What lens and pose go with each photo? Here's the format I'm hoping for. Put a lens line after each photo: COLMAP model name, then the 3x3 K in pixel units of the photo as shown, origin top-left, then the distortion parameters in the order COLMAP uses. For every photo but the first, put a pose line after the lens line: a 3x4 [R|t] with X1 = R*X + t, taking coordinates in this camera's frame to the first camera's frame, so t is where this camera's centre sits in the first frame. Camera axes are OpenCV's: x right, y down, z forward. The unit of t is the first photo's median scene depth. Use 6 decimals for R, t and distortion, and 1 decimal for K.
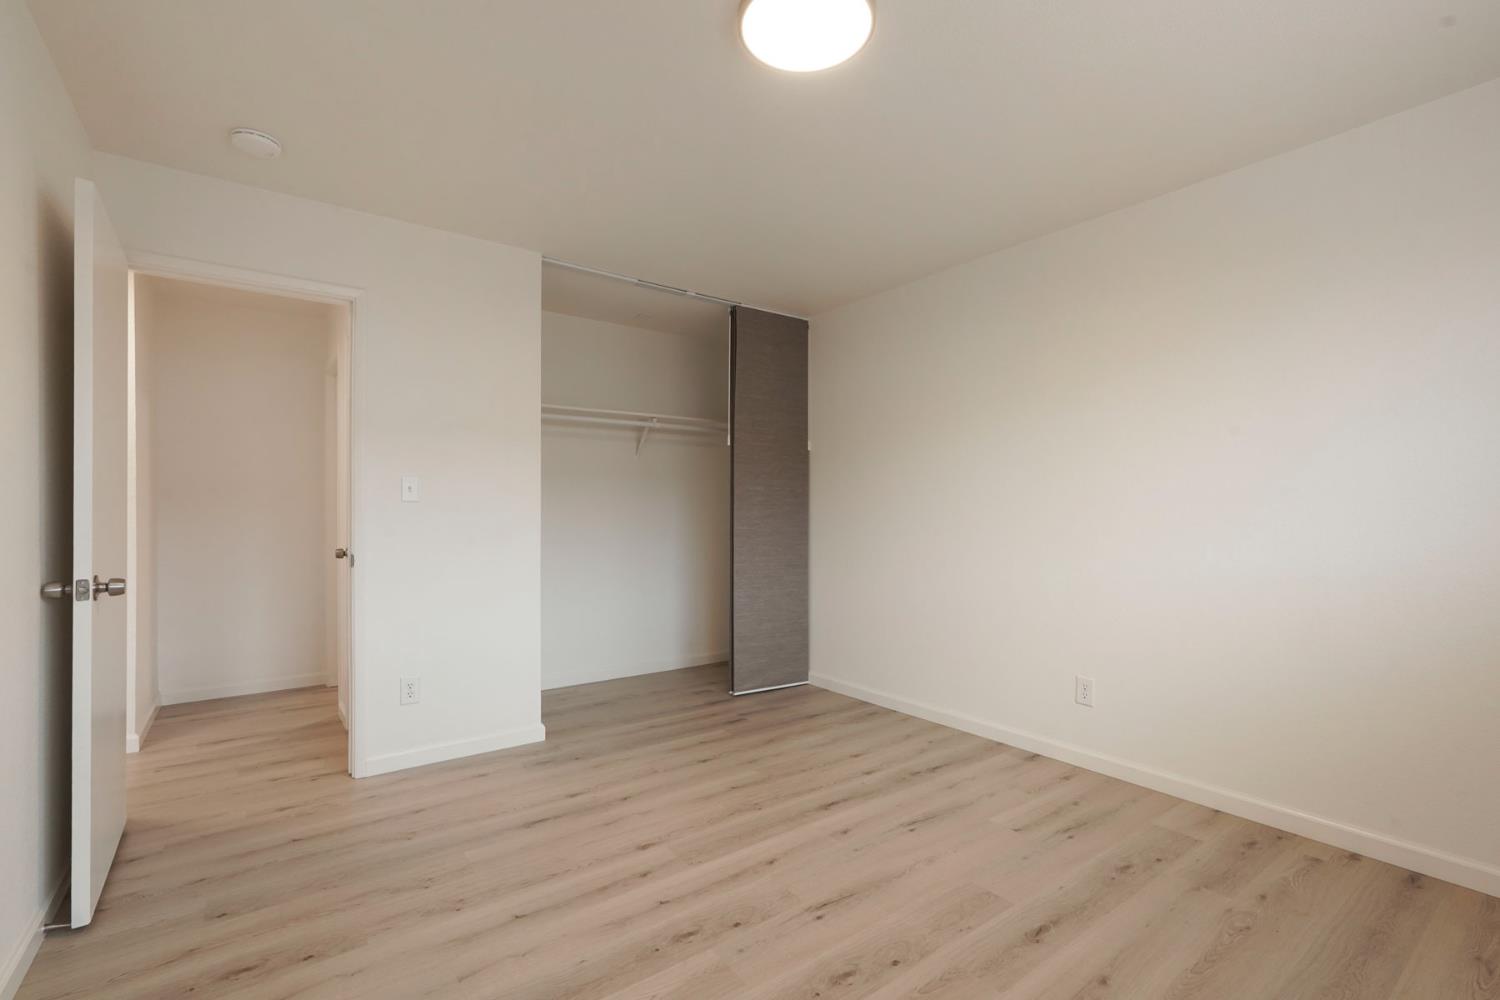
lens RADIAL K [[672.8, 0, 759.5], [0, 672.8, 506.7], [0, 0, 1]] dist [0.013381, 0.000304]
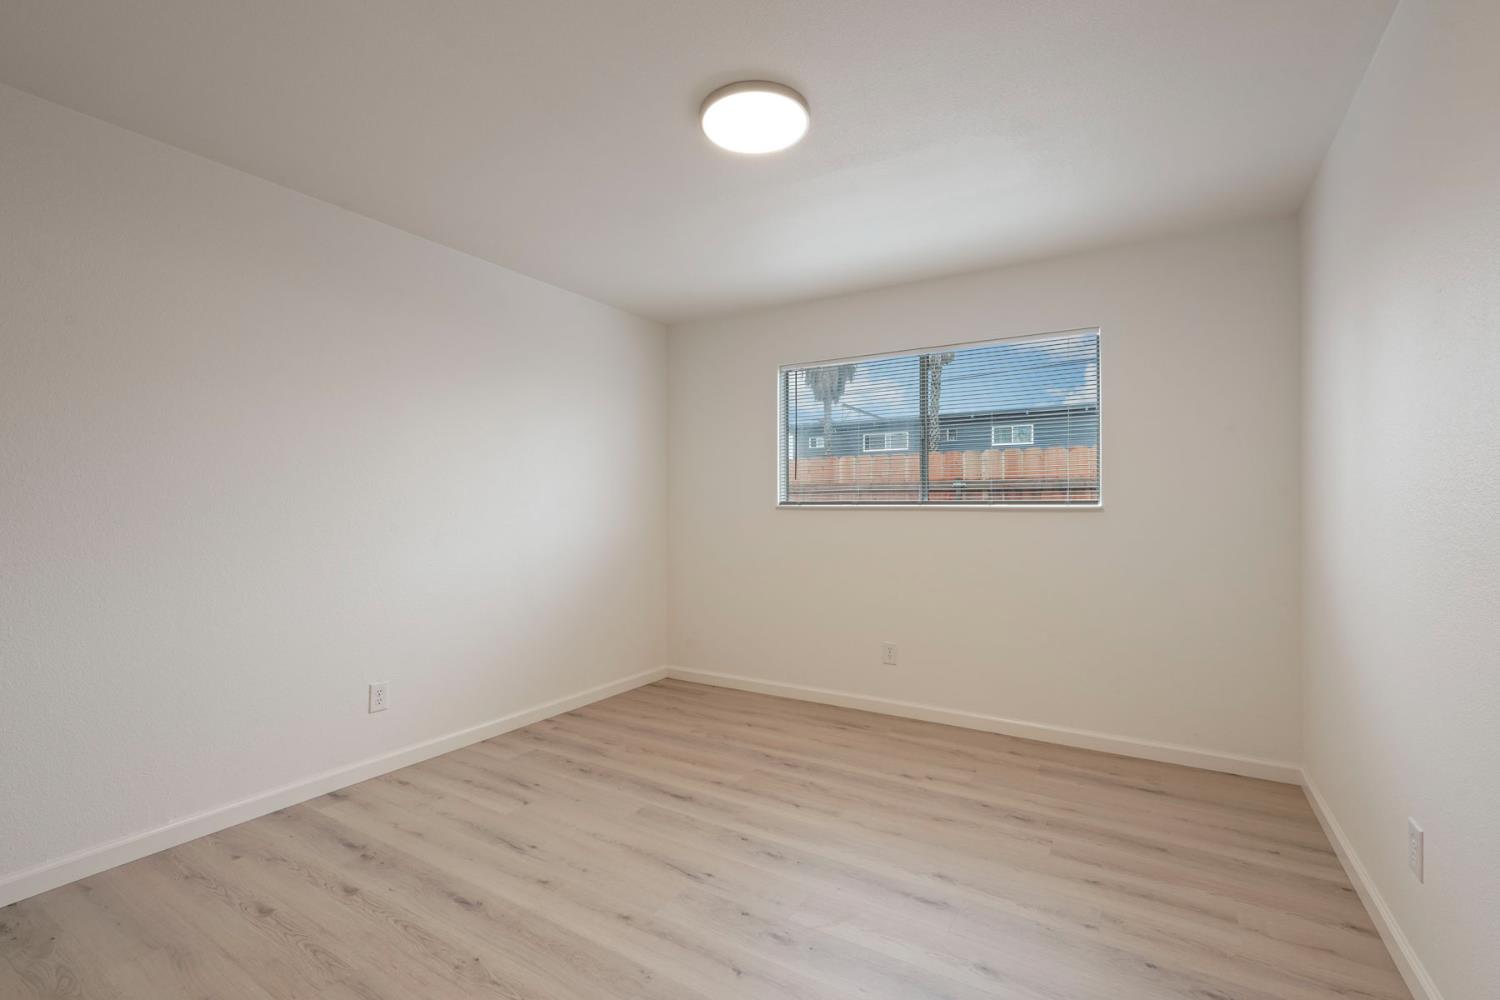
lens RADIAL K [[672.8, 0, 756.4], [0, 672.8, 508.9], [0, 0, 1]] dist [0.013381, 0.000304]
pose [[-0.368377, 0.005079, 0.929662, -0.713210], [-0.003072, 0.999973, -0.006680, 0.010955], [-0.929671, -0.005317, -0.368352, 0.982522]]
